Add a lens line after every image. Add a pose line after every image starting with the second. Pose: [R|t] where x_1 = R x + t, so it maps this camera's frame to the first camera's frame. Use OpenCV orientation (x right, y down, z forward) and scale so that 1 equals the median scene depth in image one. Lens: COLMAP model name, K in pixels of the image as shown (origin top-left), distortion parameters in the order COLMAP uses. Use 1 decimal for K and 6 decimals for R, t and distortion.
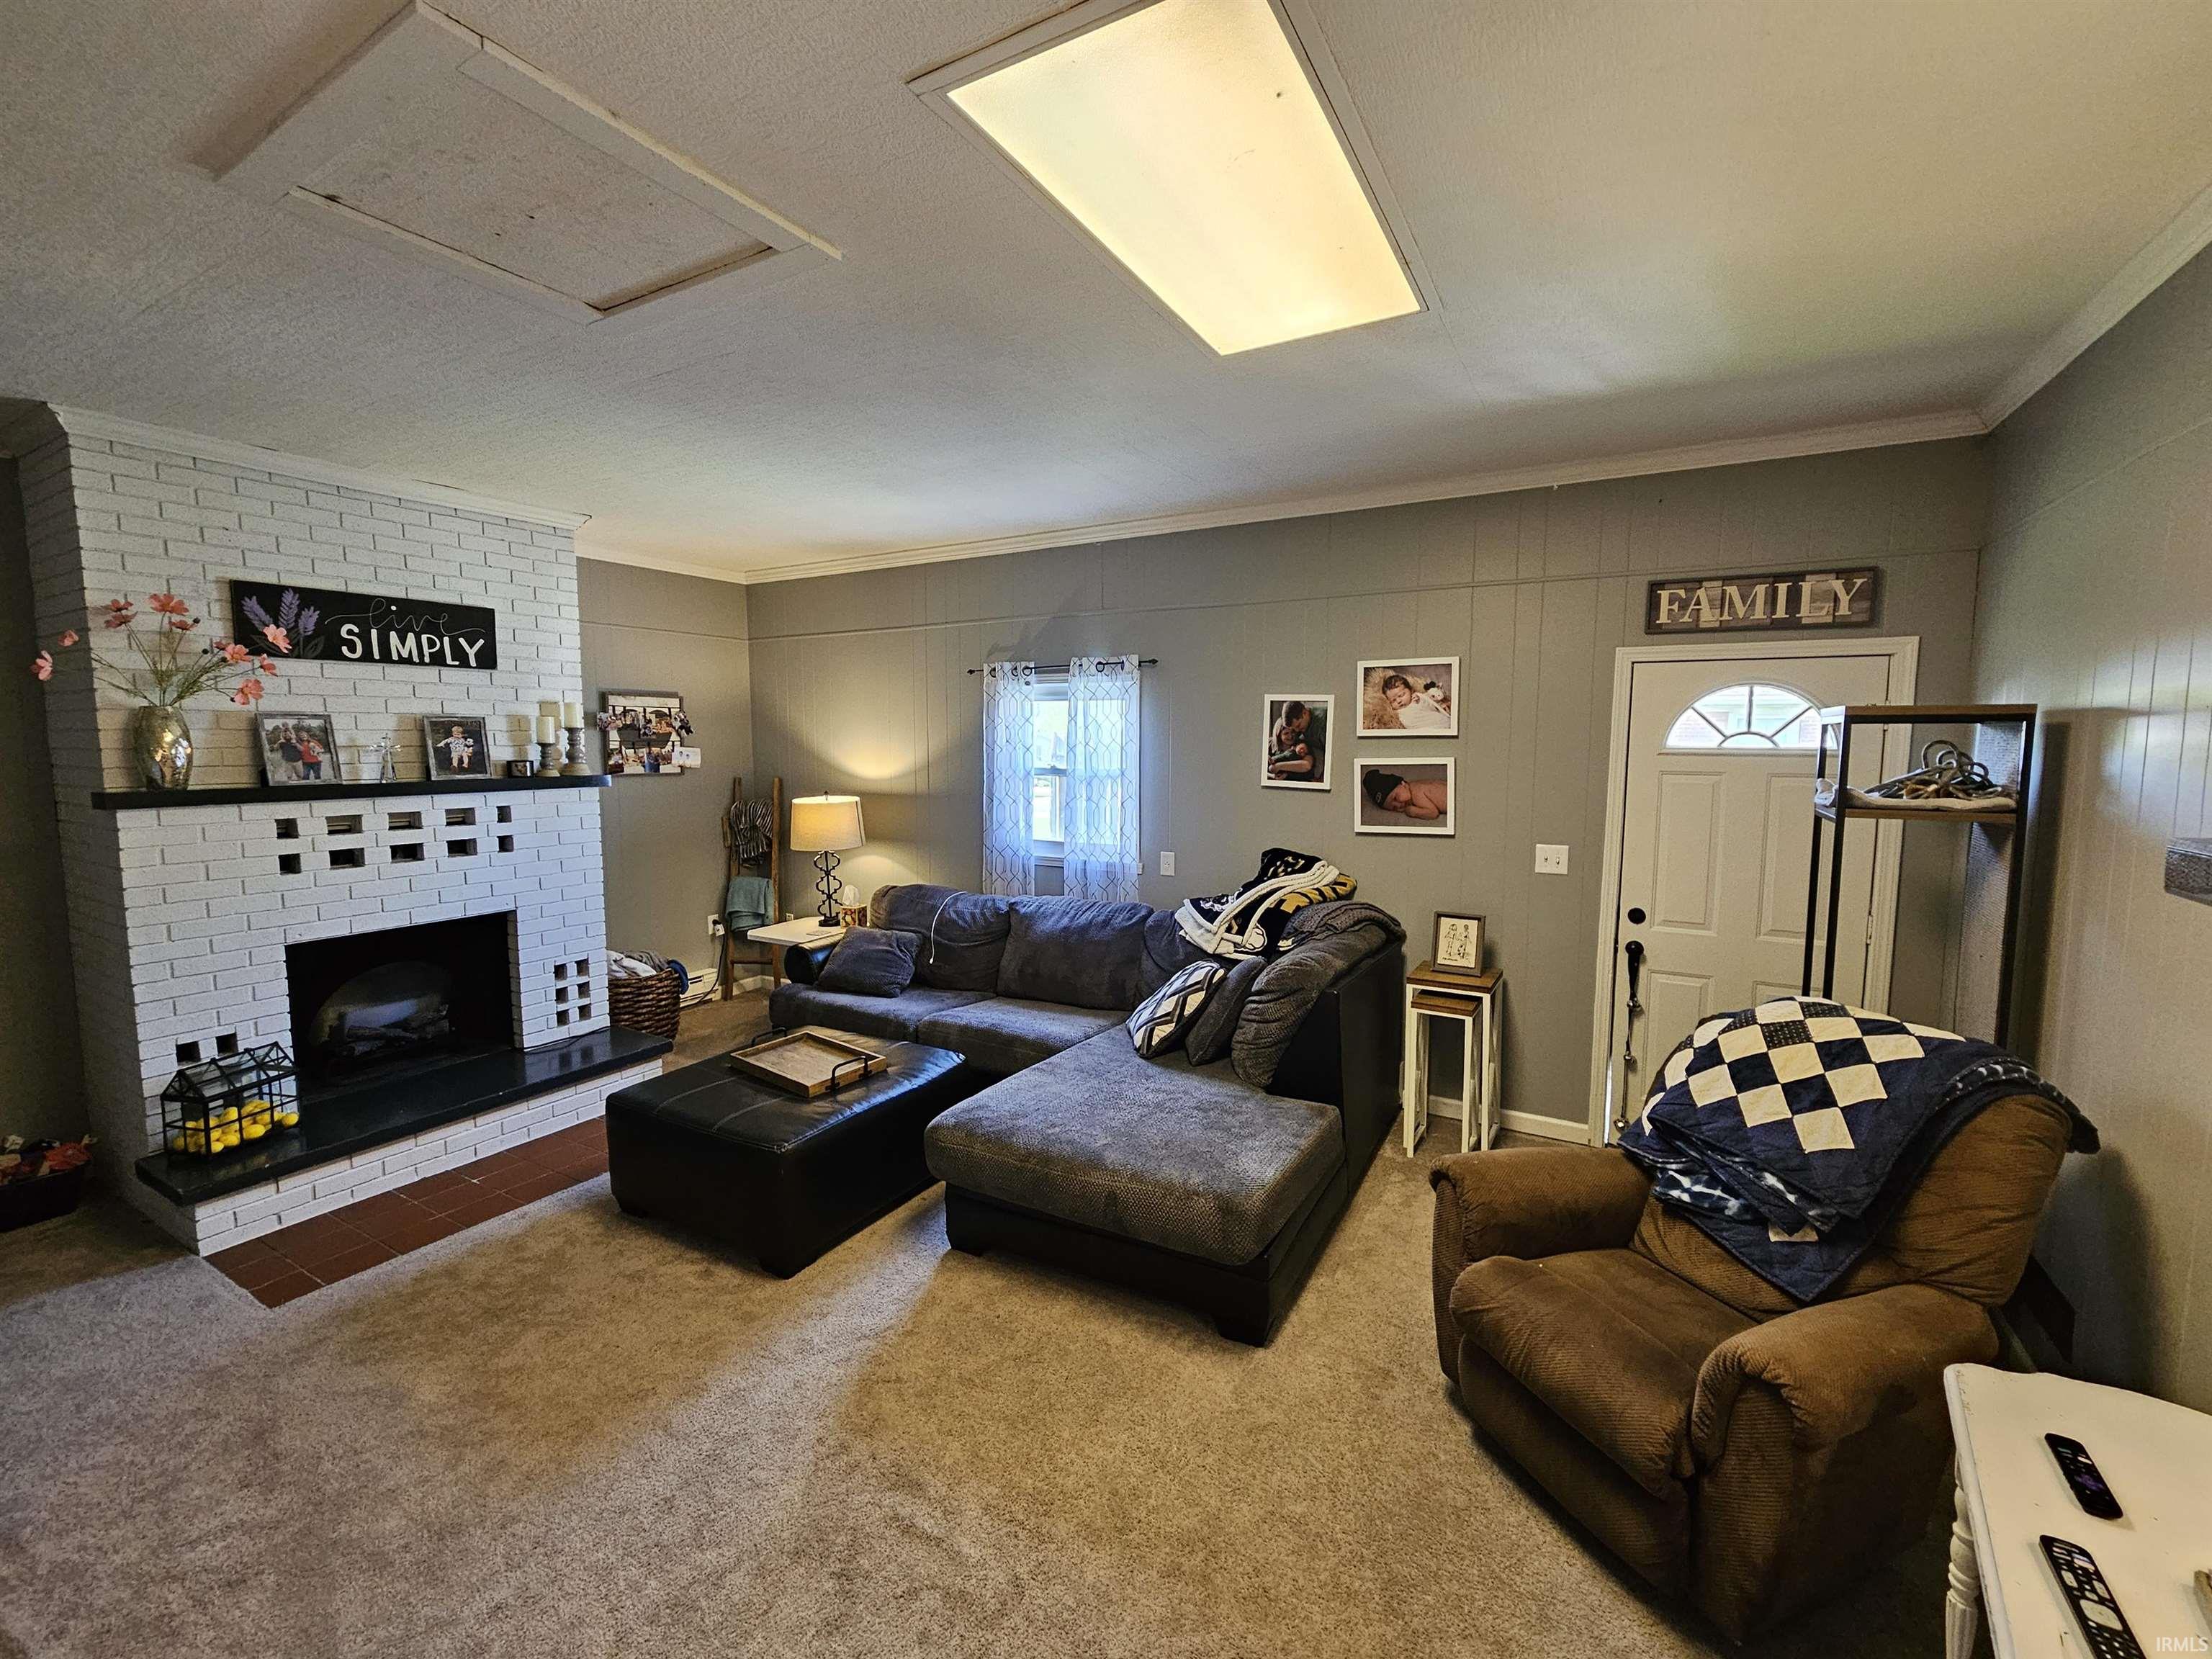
lens RADIAL K [[912.7, 0, 1115.3], [0, 912.7, 824.5], [0, 0, 1]] dist [0.000918, 0.000076]
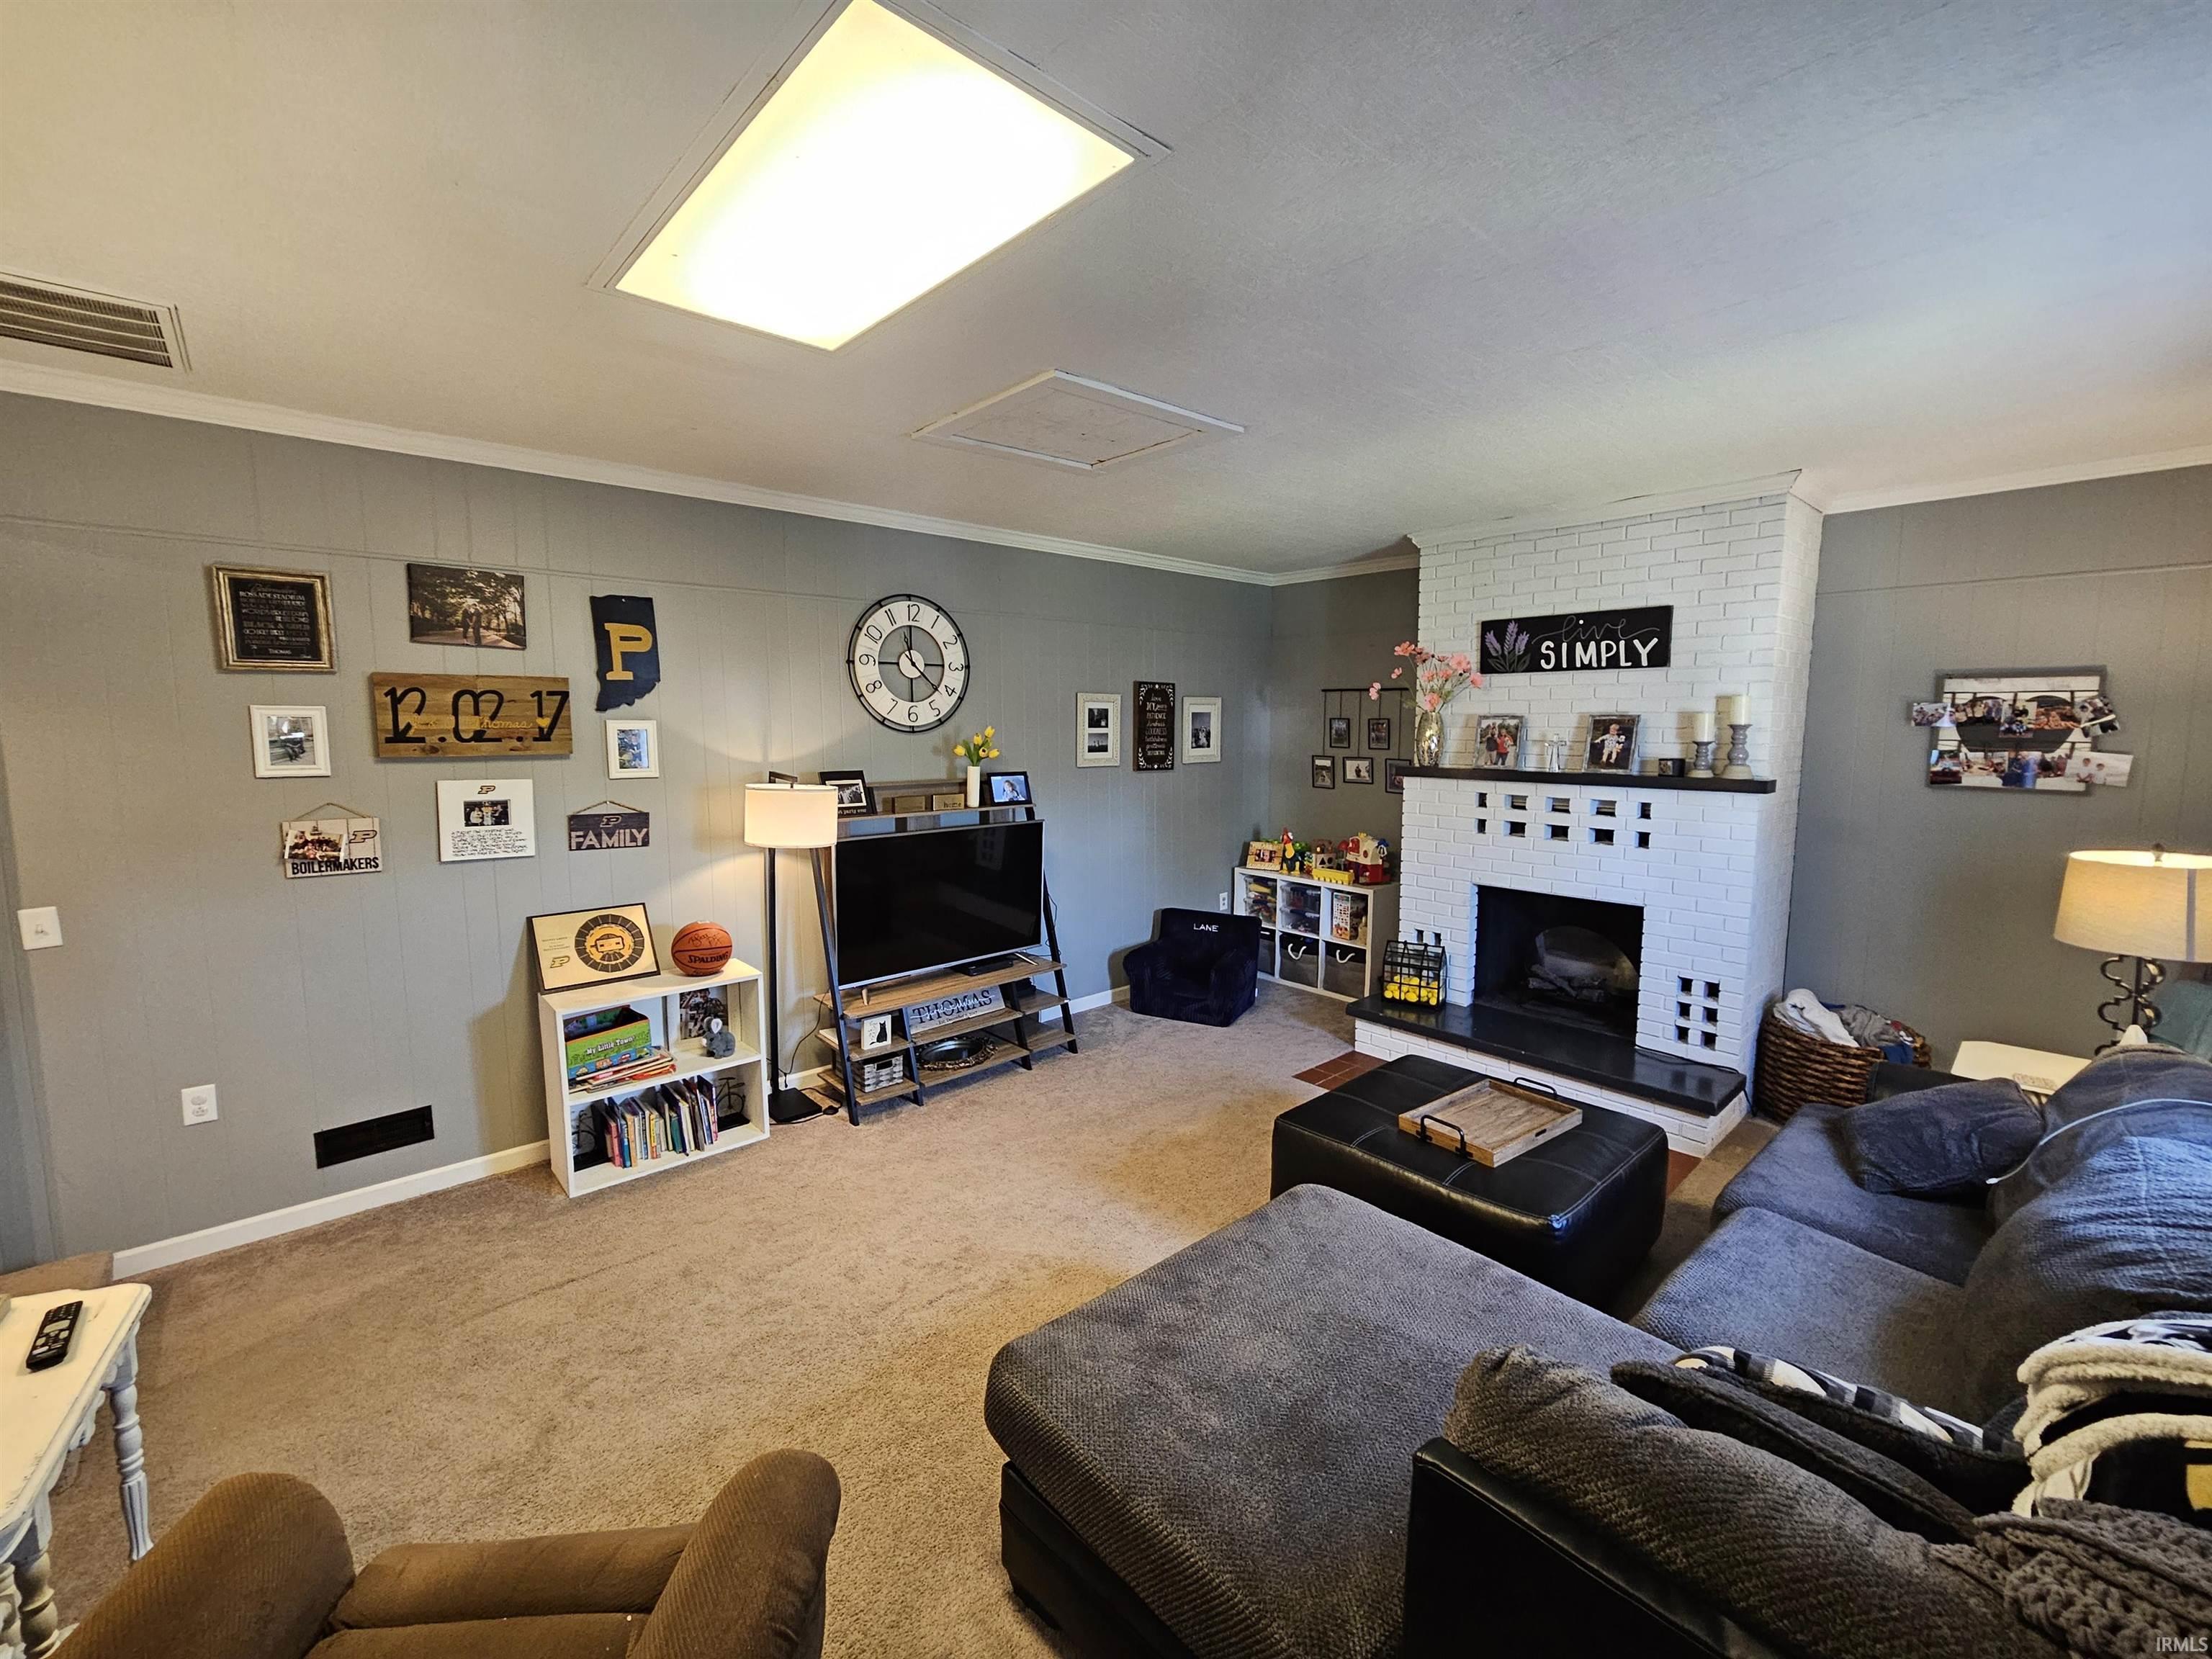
lens RADIAL K [[912.7, 0, 1115.3], [0, 912.7, 824.5], [0, 0, 1]] dist [0.000918, 0.000076]
pose [[-0.297533, 0.106234, -0.948783, 0.478088], [-0.091275, 0.986072, 0.139033, -0.085677], [0.950338, 0.127967, -0.283692, 0.753220]]
